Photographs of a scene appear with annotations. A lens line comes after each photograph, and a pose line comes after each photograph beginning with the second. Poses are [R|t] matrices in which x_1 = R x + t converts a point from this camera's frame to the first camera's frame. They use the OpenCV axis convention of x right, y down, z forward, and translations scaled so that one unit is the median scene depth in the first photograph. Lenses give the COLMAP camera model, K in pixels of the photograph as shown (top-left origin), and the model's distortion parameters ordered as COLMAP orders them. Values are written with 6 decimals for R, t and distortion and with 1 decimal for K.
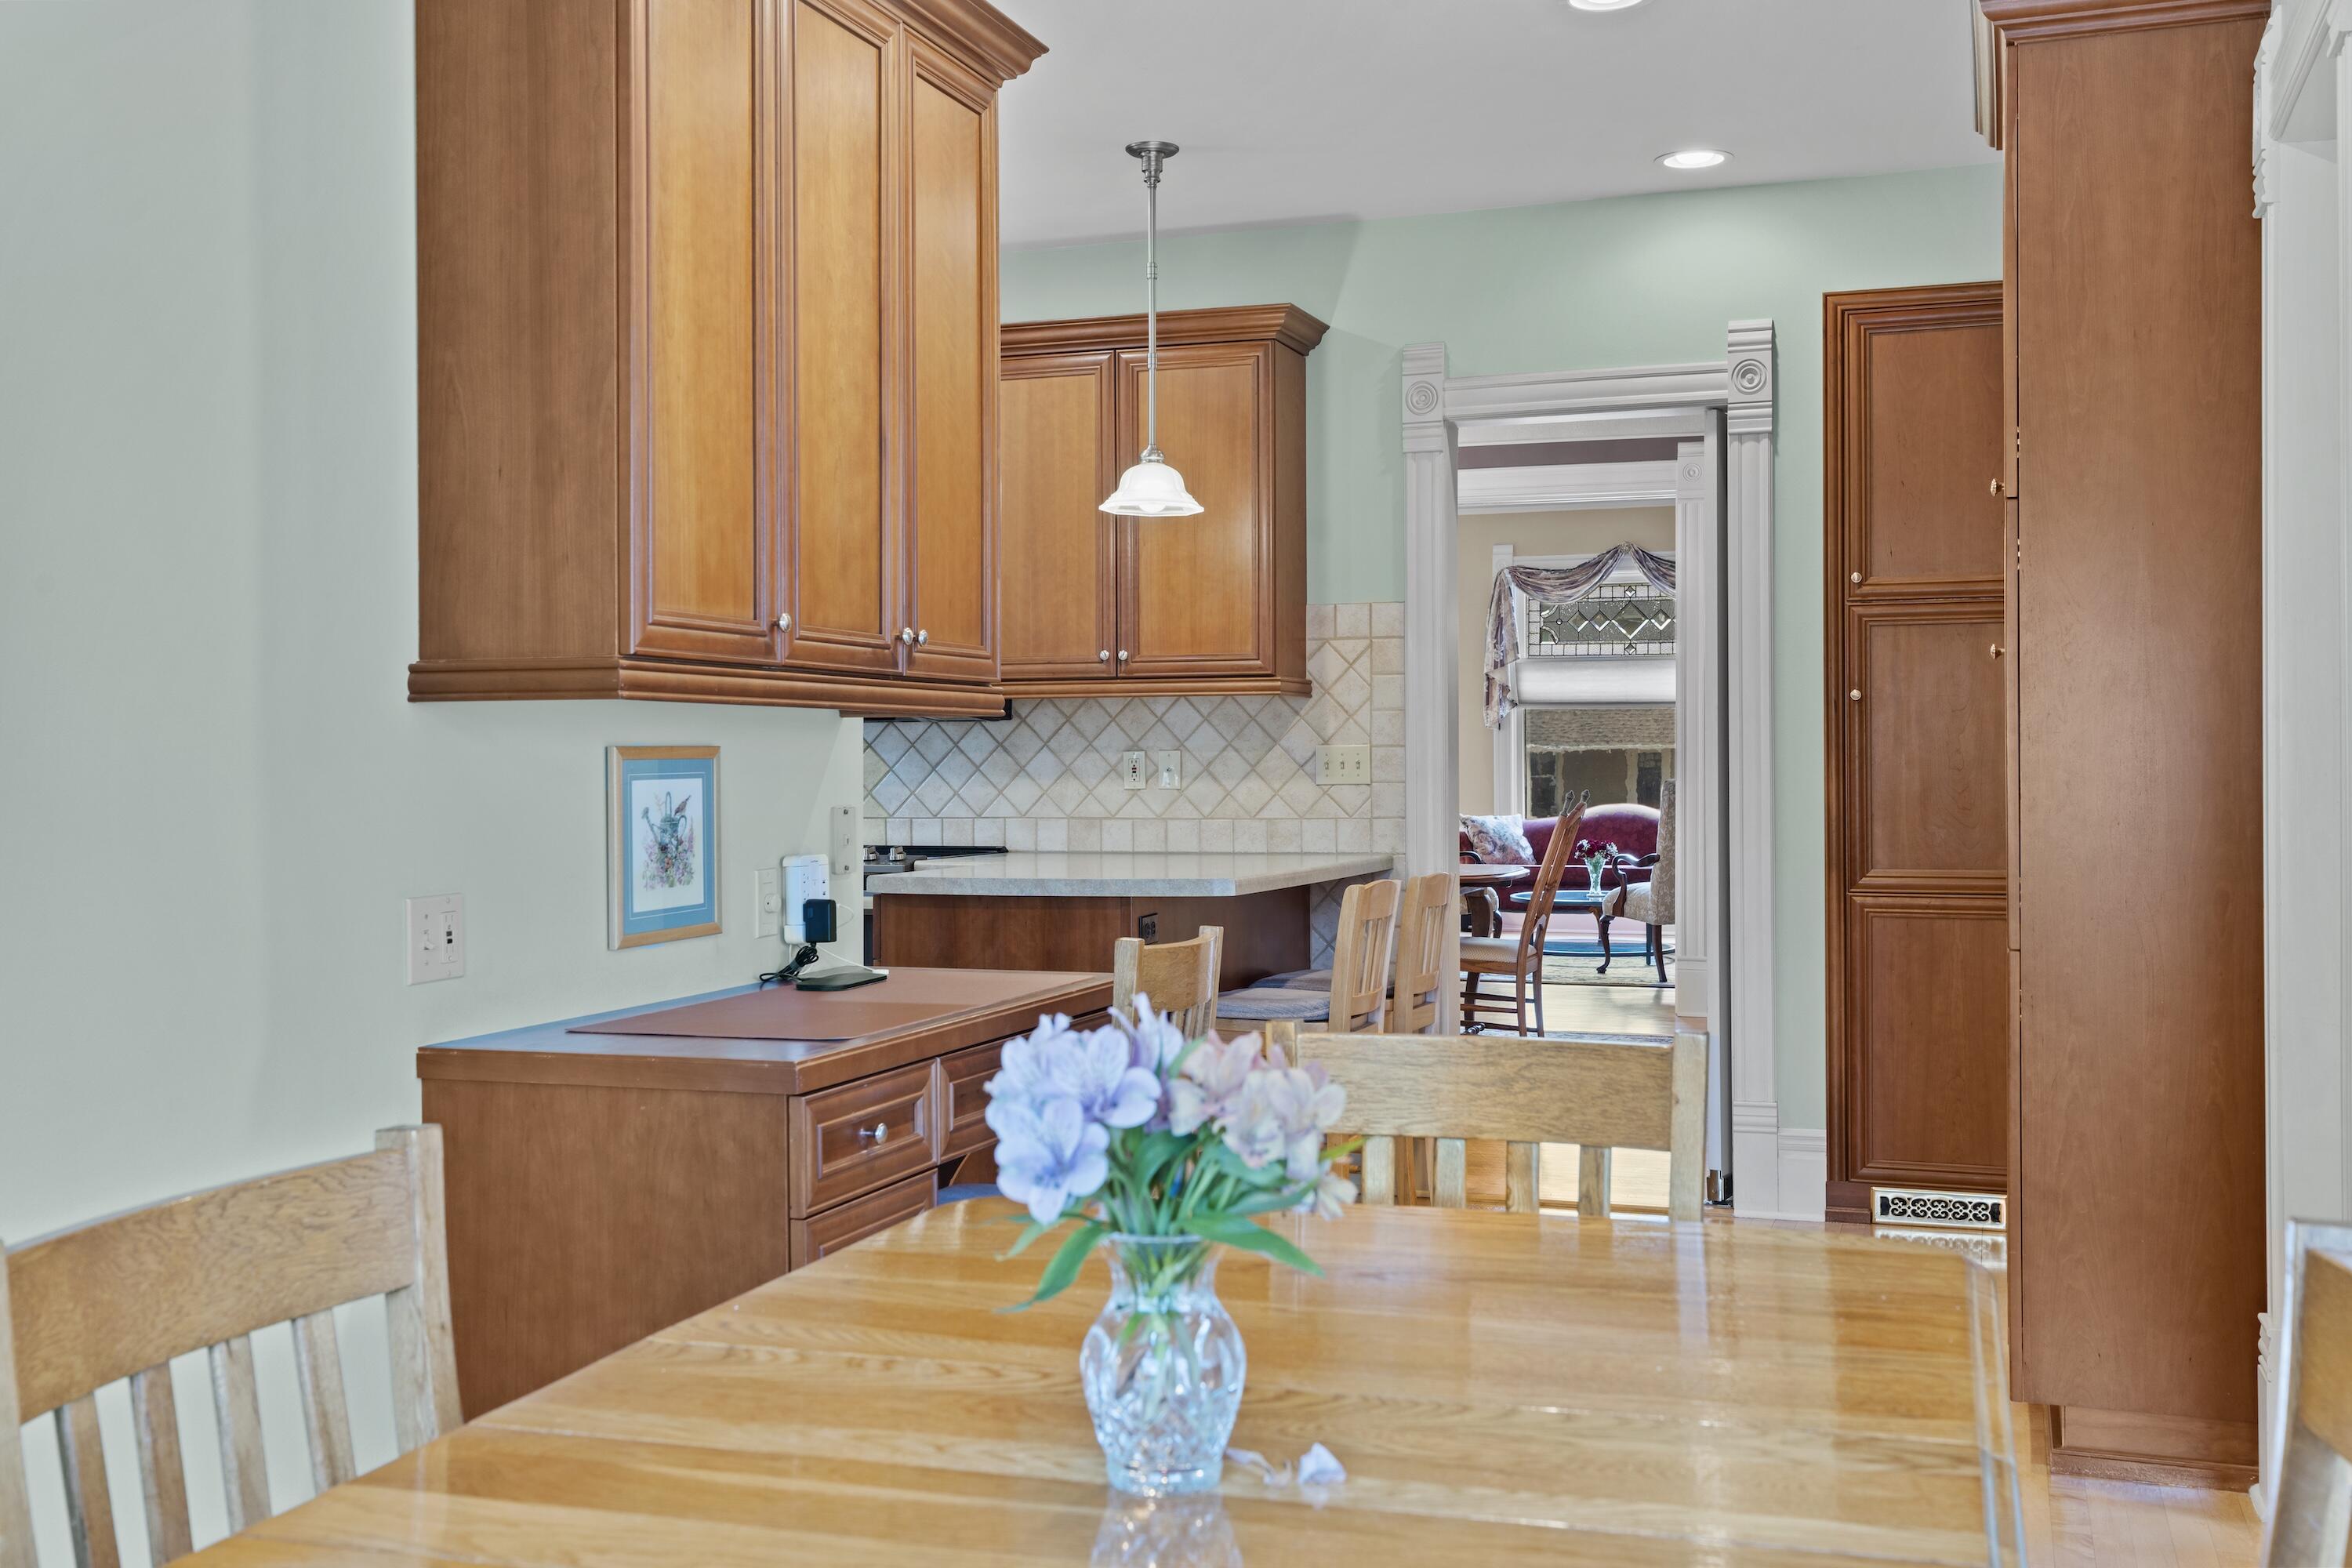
lens RADIAL K [[2284.9, 0, 1176.0], [0, 2284.9, 784.0], [0, 0, 1]] dist [0.008503, 0.000131]
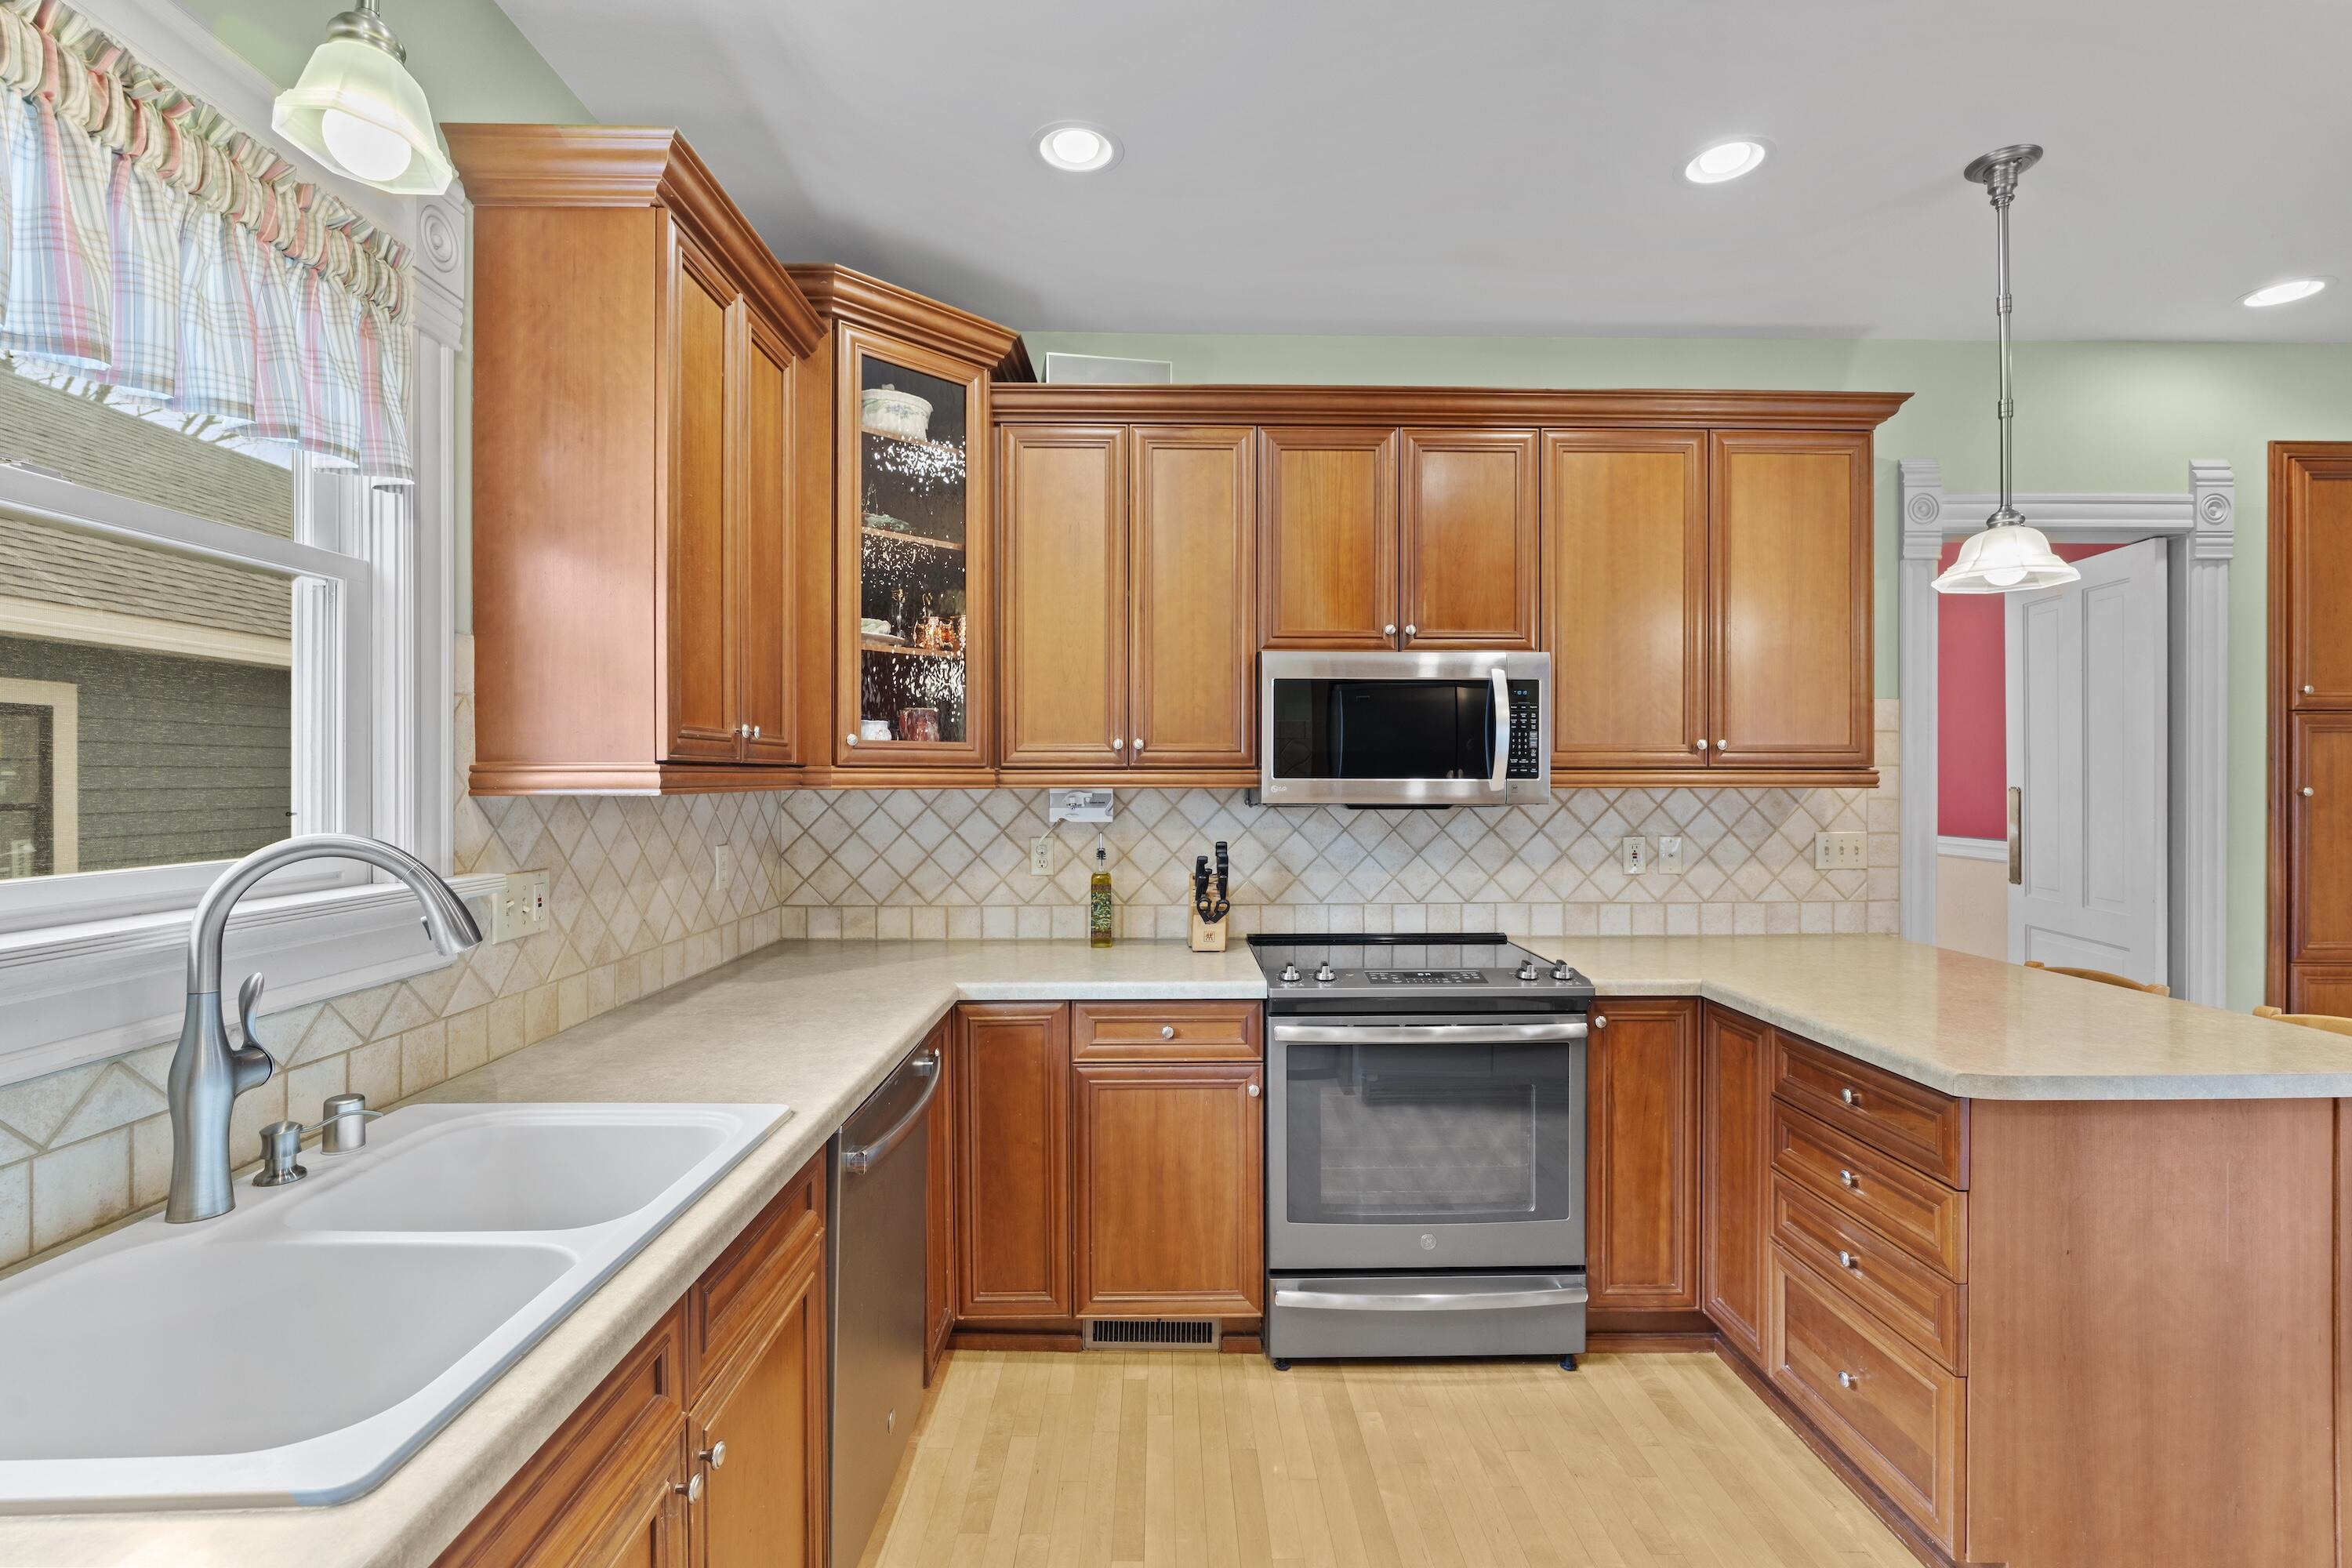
lens RADIAL K [[1055.8, 0, 1171.2], [0, 1055.8, 779.5], [0, 0, 1]] dist [-0.009756, 0.002447]
pose [[0.937677, 0.003802, 0.347486, -0.381855], [-0.001082, 0.999967, -0.008021, -0.036587], [-0.347505, 0.007146, 0.937651, 0.641941]]
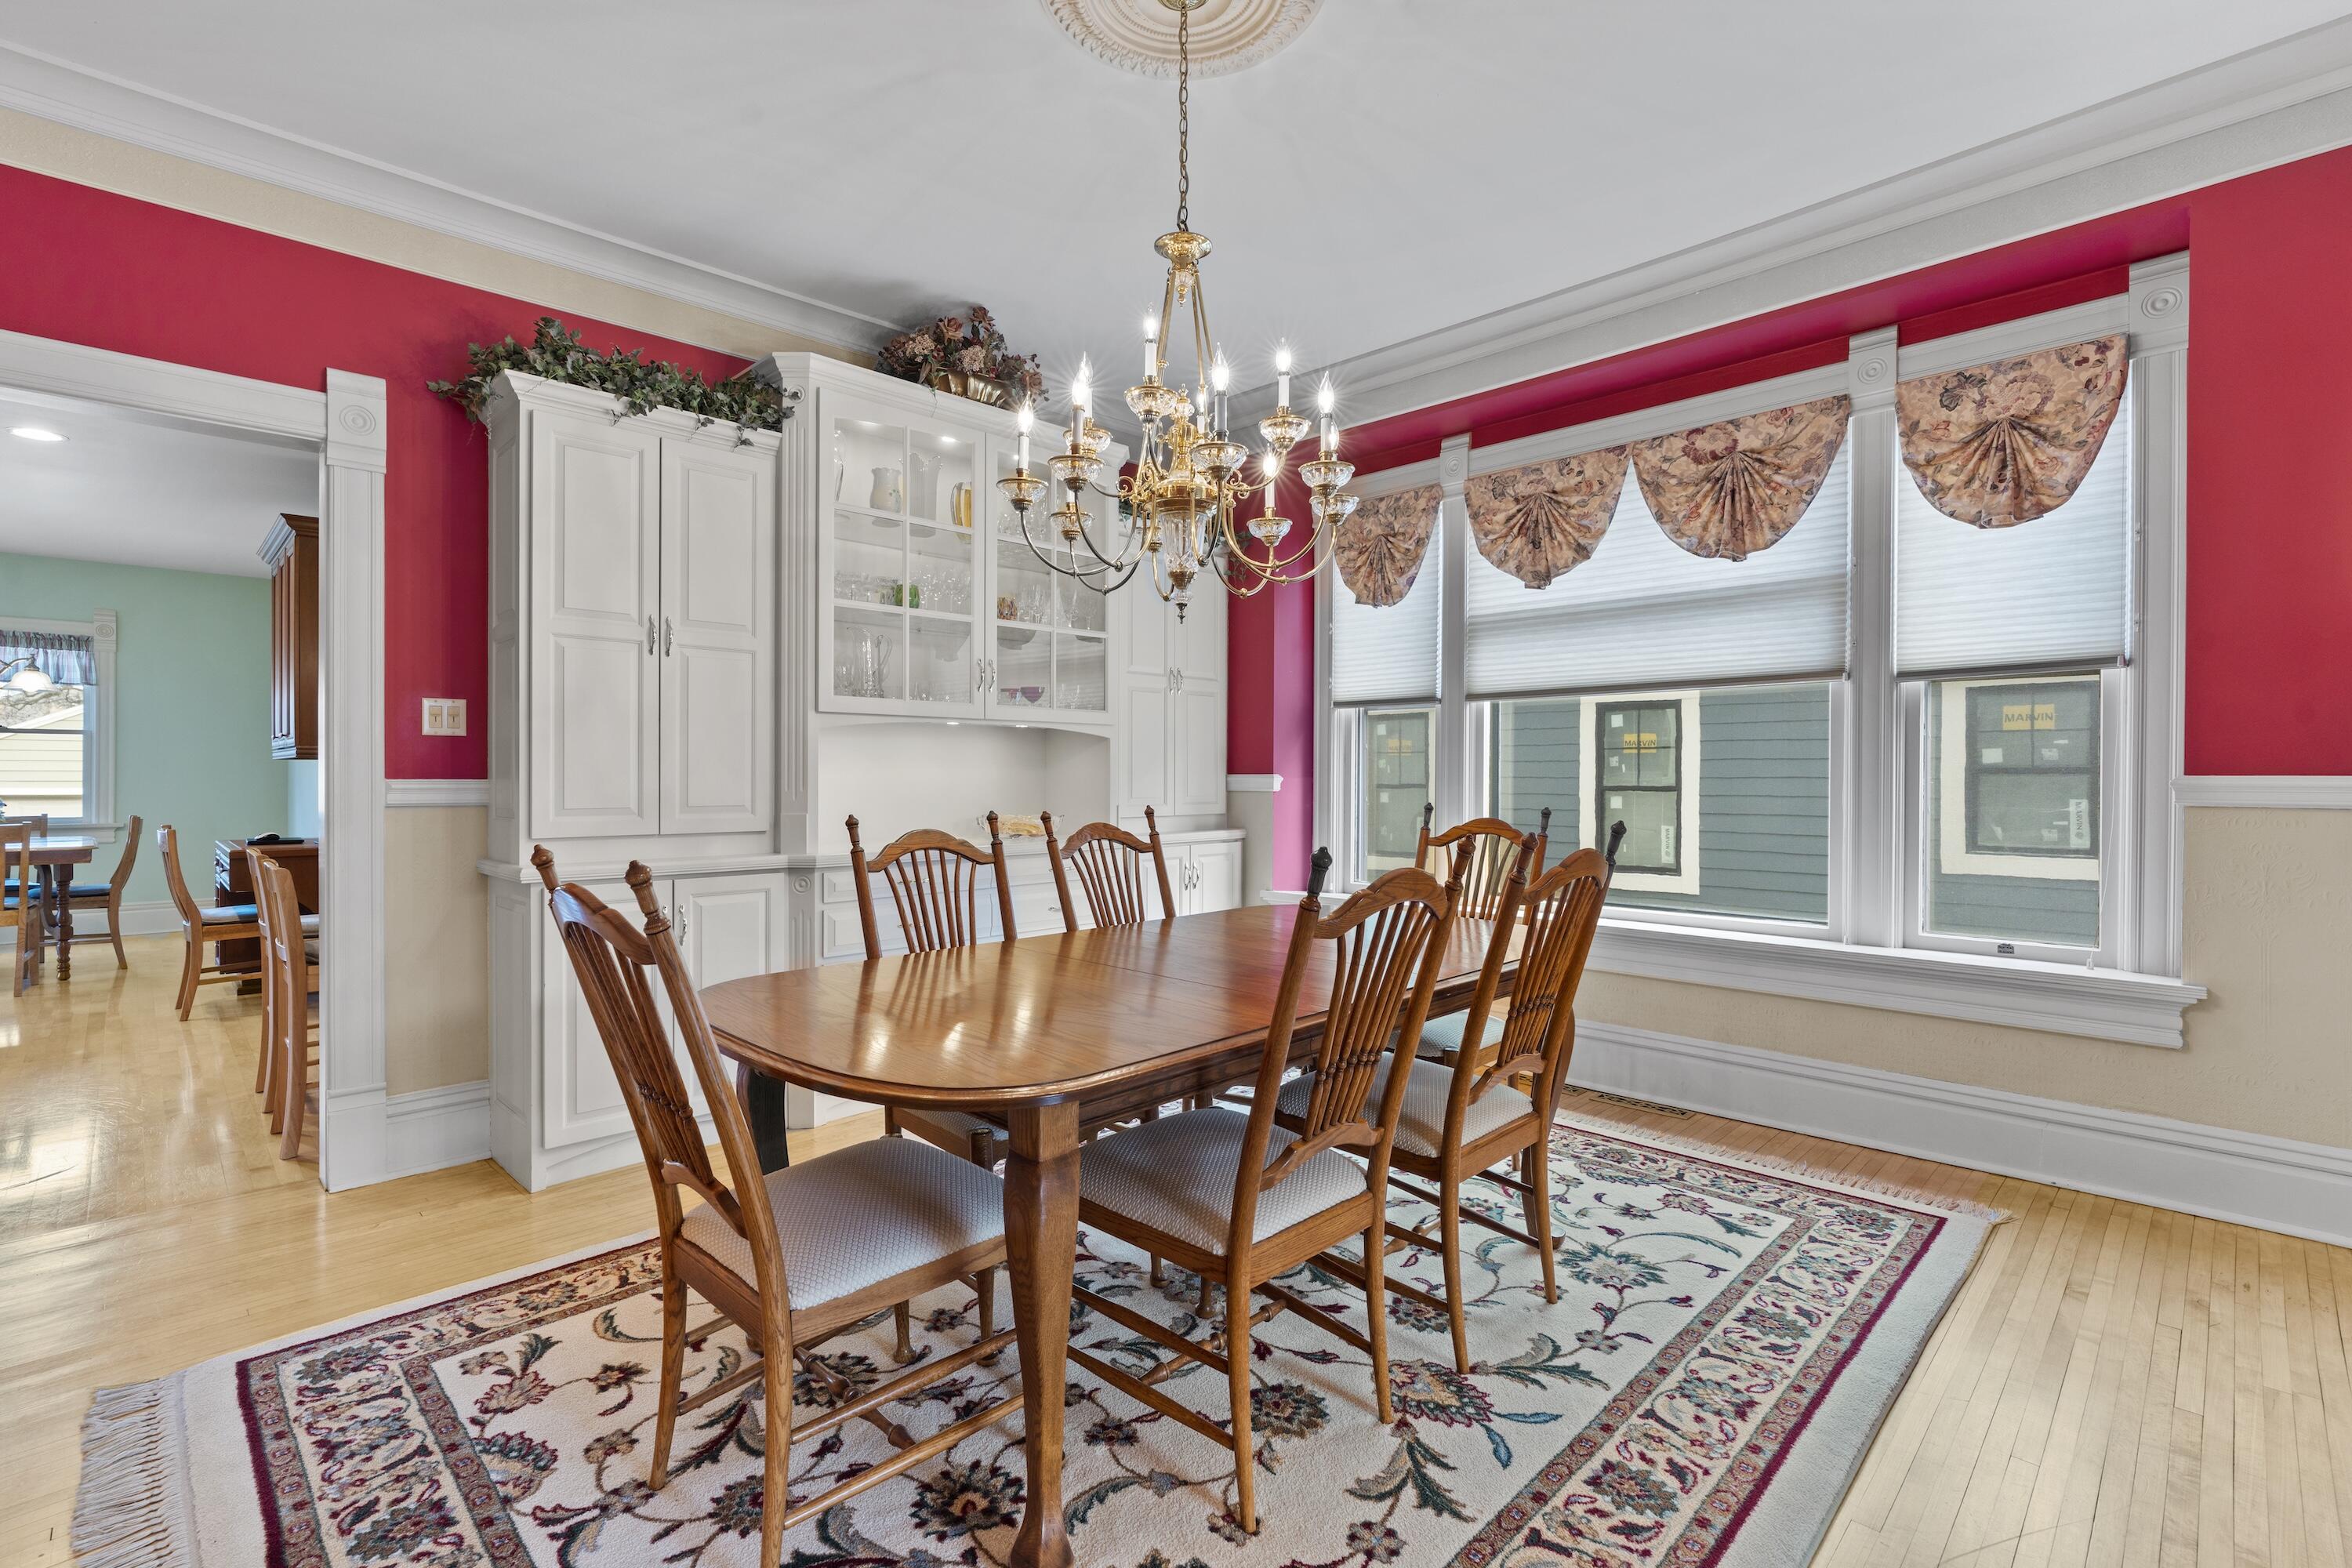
lens RADIAL K [[1064.1, 0, 1182.7], [0, 1064.1, 771.5], [0, 0, 1]] dist [-0.013250, 0.005811]
pose [[-0.428703, 0.003818, -0.903437, 0.381174], [-0.006779, 0.999949, 0.007443, -0.017913], [0.903420, 0.009315, -0.428655, 1.527624]]
